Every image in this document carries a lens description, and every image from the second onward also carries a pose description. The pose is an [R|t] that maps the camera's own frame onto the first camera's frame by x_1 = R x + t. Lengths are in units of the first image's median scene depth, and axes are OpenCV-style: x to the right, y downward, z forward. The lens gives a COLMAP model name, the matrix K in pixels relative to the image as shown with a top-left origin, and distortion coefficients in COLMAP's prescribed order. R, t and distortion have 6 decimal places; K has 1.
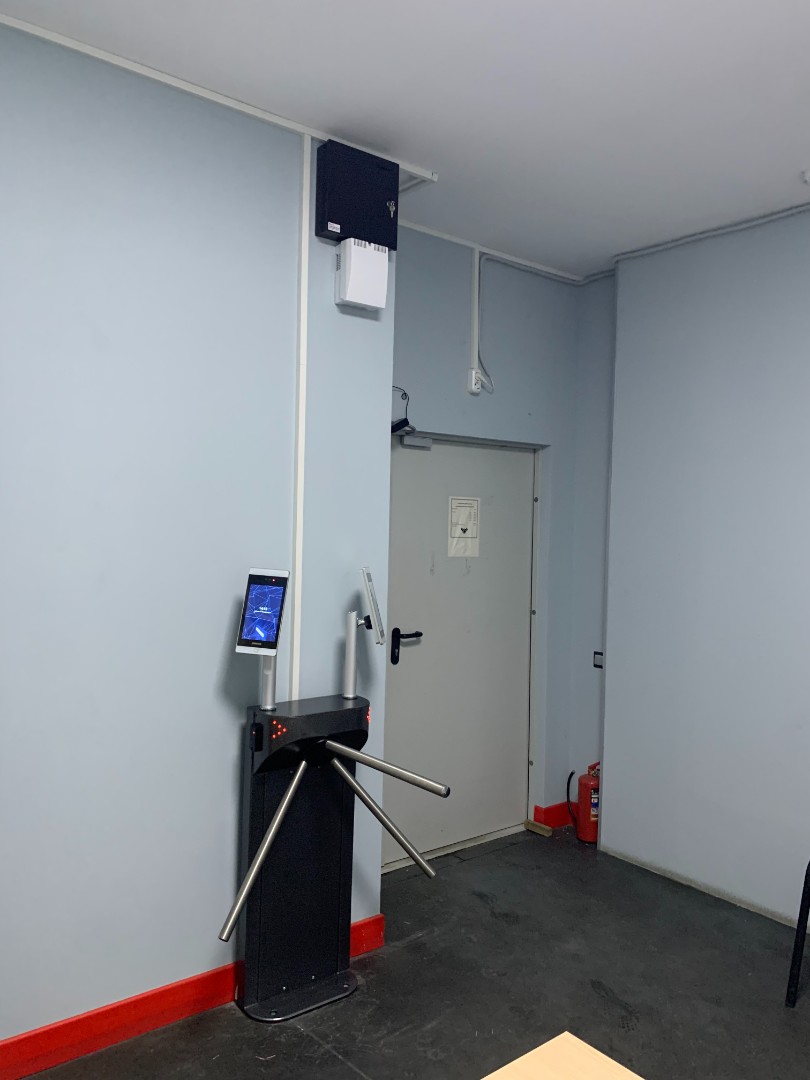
lens RADIAL K [[824.3, 0, 405.0], [0, 824.3, 540.0], [0, 0, 1]] dist [0.075064, -0.162264]
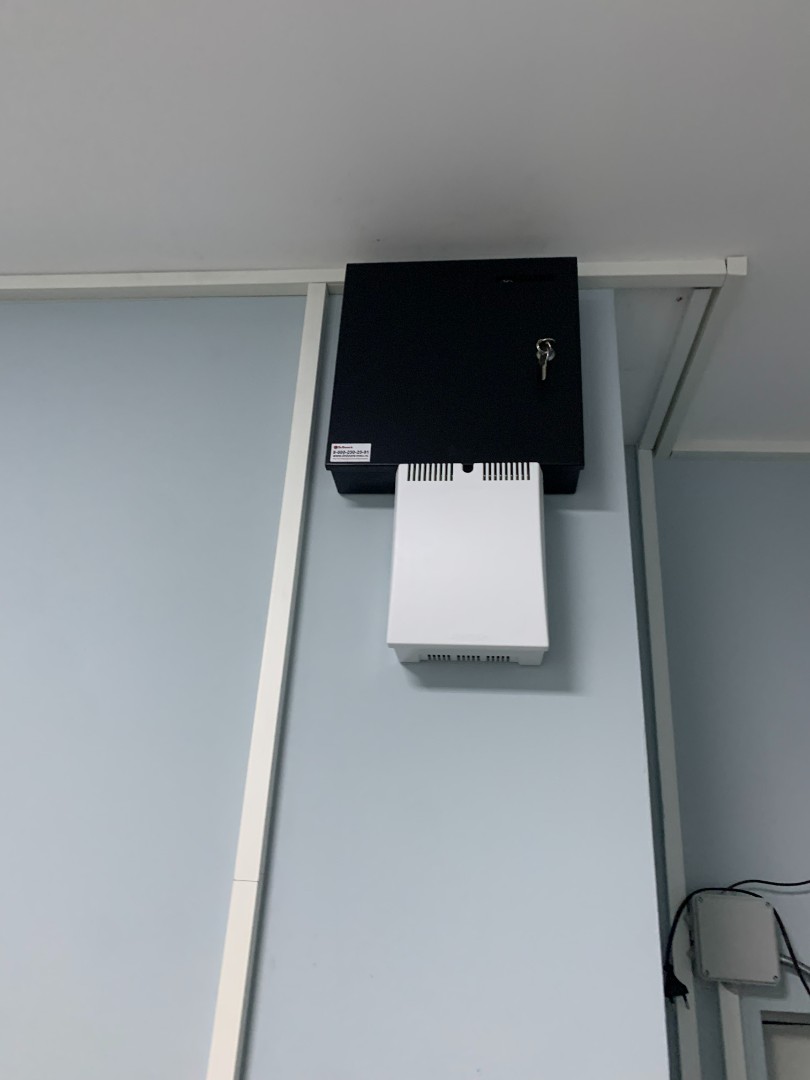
lens RADIAL K [[845.6, 0, 390.7], [0, 845.6, 538.9], [0, 0, 1]] dist [0.005155, -0.003171]
pose [[0.714562, -0.289428, -0.636894, 0.127438], [-0.054338, 0.884691, -0.463000, -0.163265], [0.697459, 0.365449, 0.616439, 0.725328]]
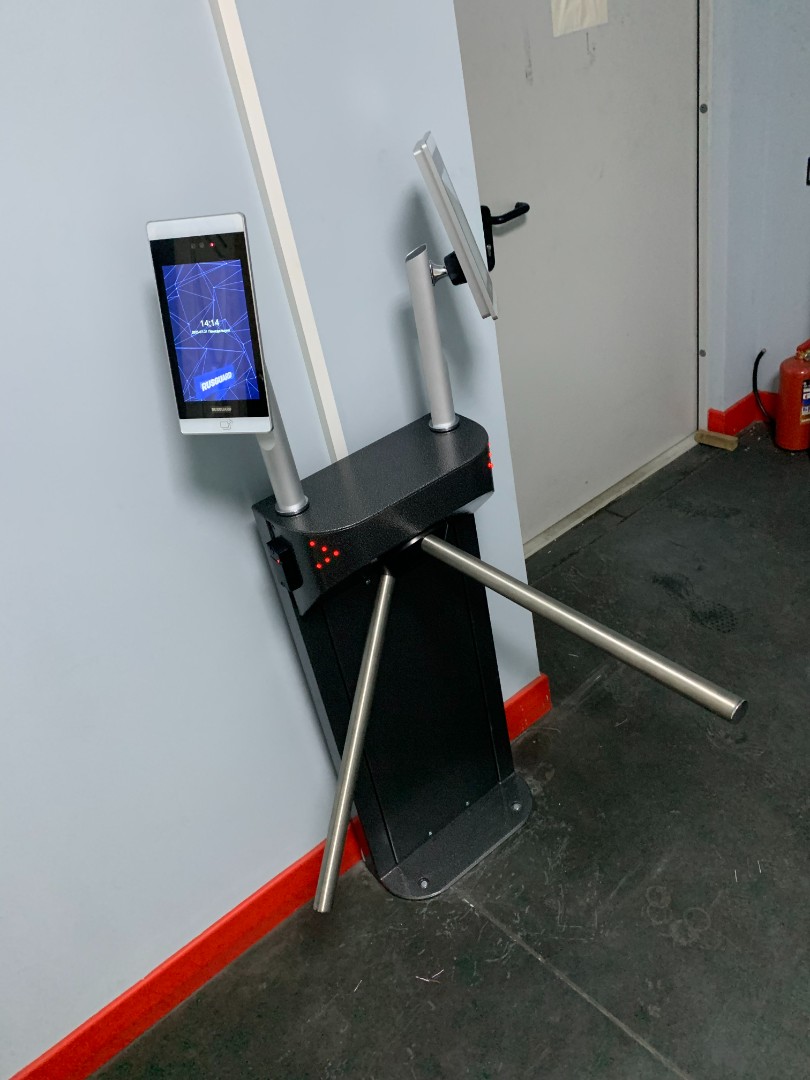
lens RADIAL K [[831.8, 0, 400.4], [0, 831.8, 534.1], [0, 0, 1]] dist [0.000157, -0.009893]
pose [[0.977932, -0.166688, -0.125950, -0.037299], [0.208311, 0.824027, 0.526864, -0.022938], [0.015965, -0.541474, 0.840566, 0.491829]]
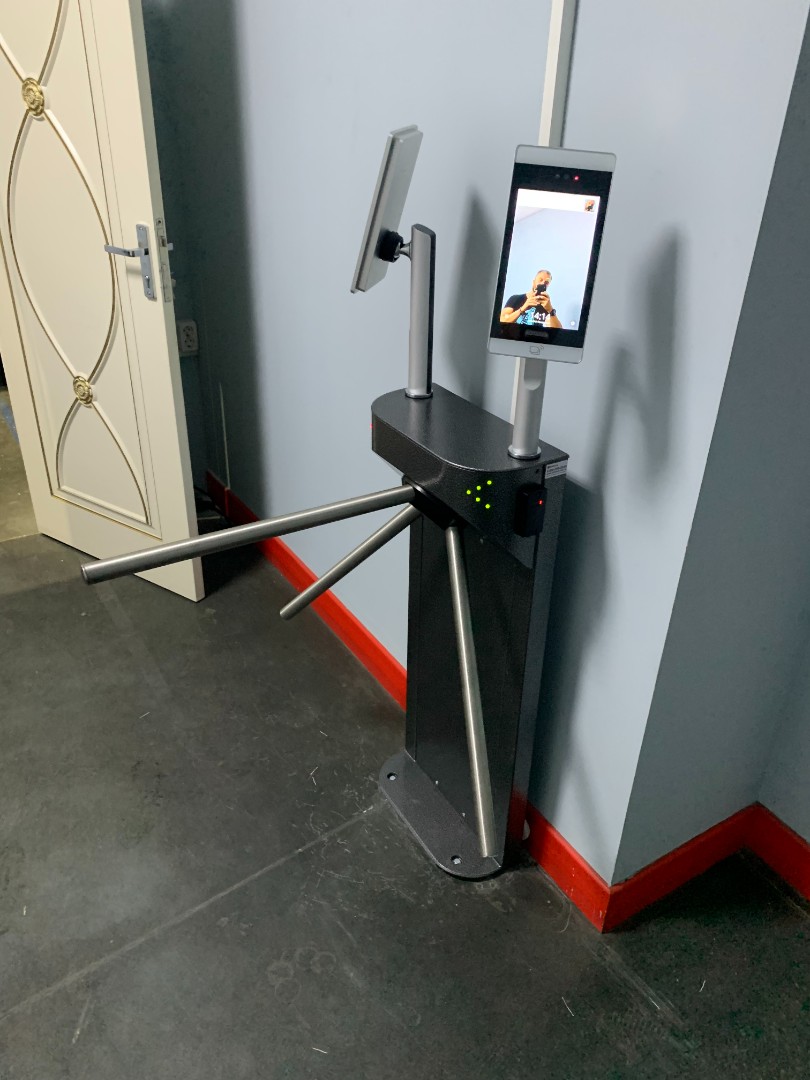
lens RADIAL K [[845.6, 0, 390.7], [0, 845.6, 538.9], [0, 0, 1]] dist [0.005155, -0.003171]
pose [[-0.138159, 0.474185, -0.869517, 0.347284], [-0.034804, 0.875070, 0.482743, 0.005228], [0.989798, 0.096958, -0.104395, 0.893406]]
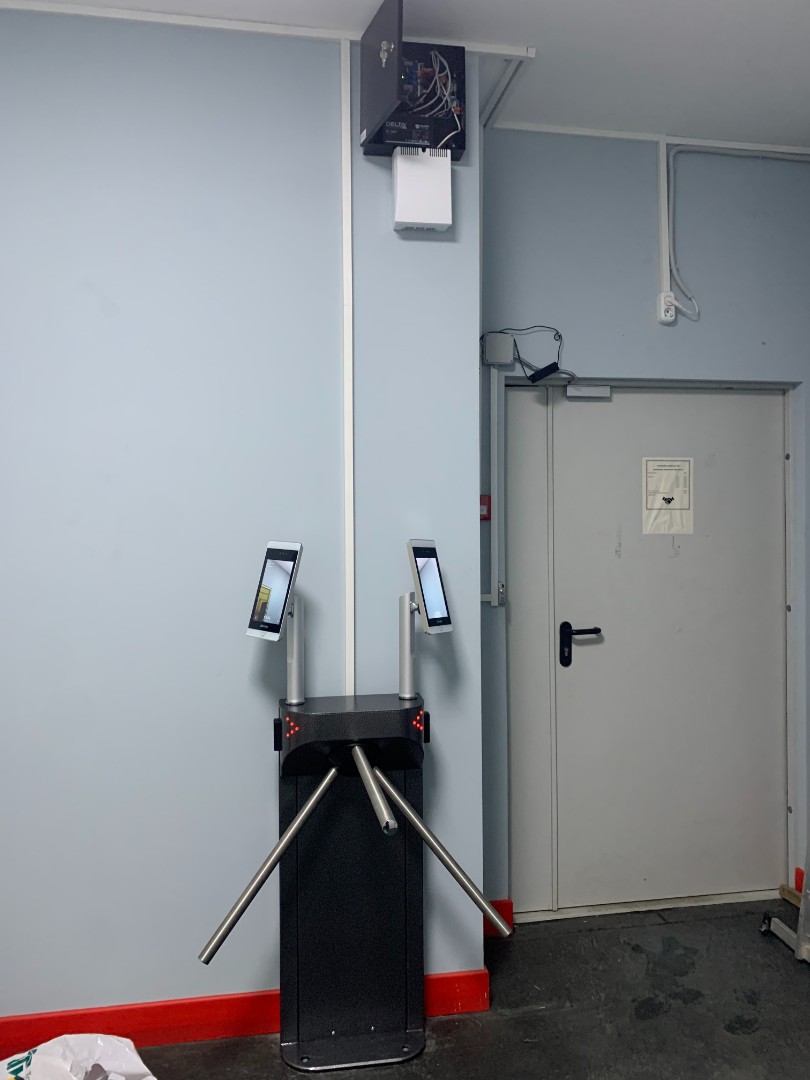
lens RADIAL K [[829.6, 0, 408.4], [0, 829.6, 529.4], [0, 0, 1]] dist [-0.003288, -0.003899]
pose [[0.874875, -0.029178, -0.483469, 0.307453], [0.020410, 0.999518, -0.023387, 0.038335], [0.483918, 0.010593, 0.875049, 0.251809]]
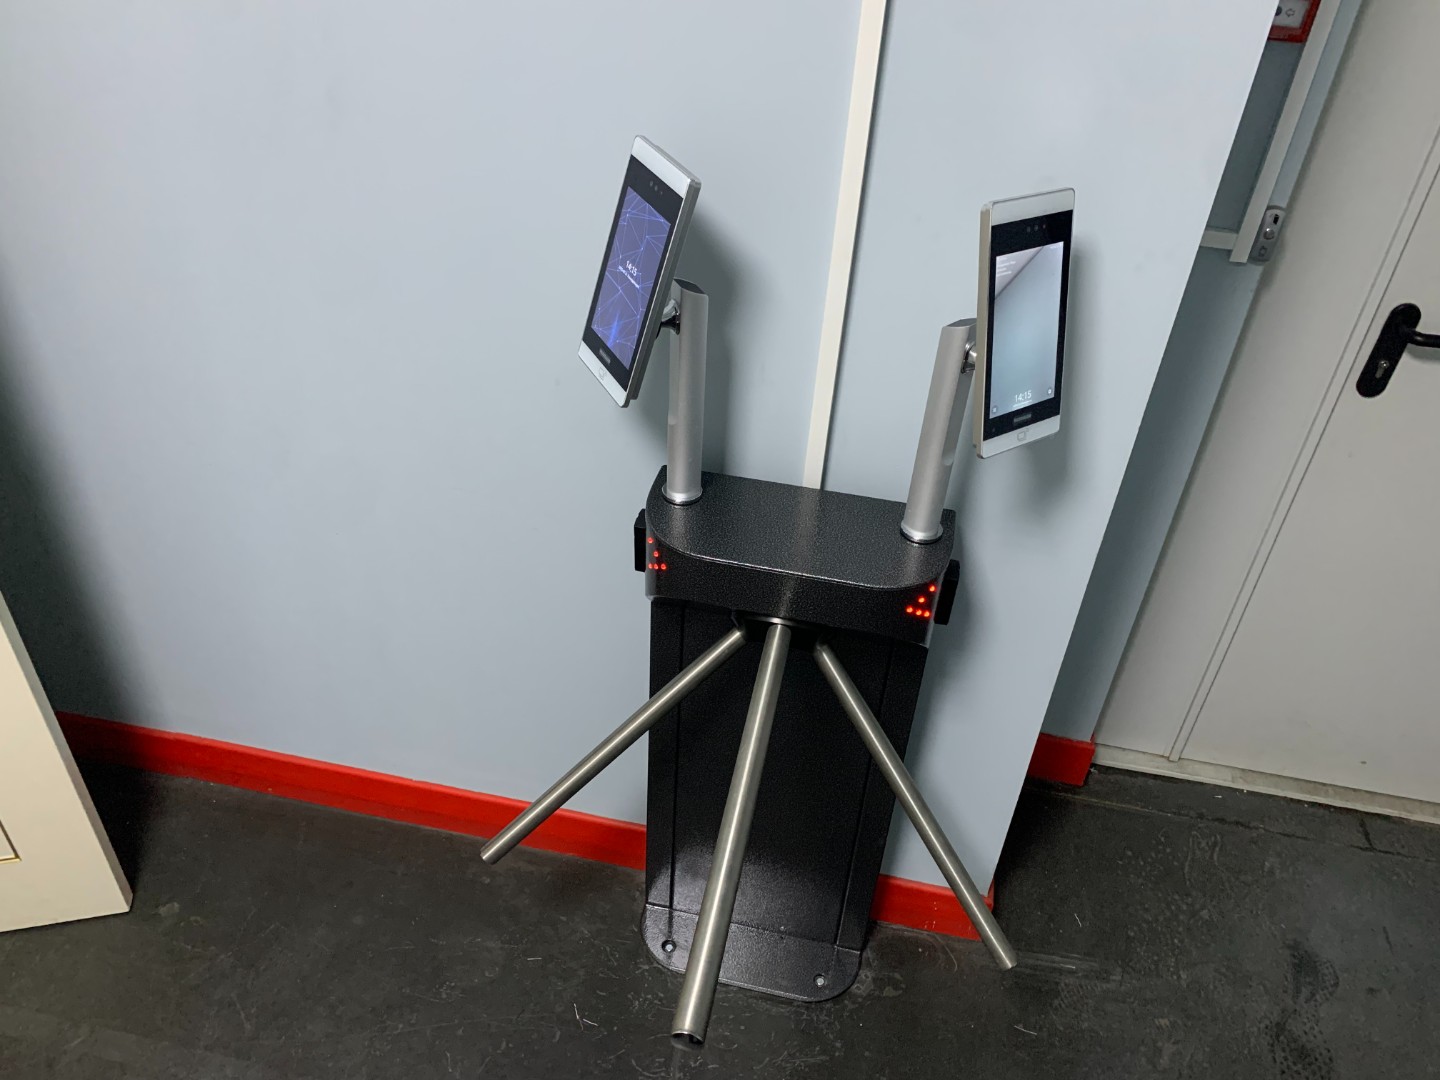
lens RADIAL K [[1109.0, 0, 718.6], [0, 1109.0, 553.7], [0, 0, 1]] dist [0.000157, -0.009893]
pose [[0.636620, 0.477625, -0.605466, 0.165091], [-0.046944, 0.807665, 0.587770, -0.082512], [0.769747, -0.345763, 0.536597, 0.599834]]
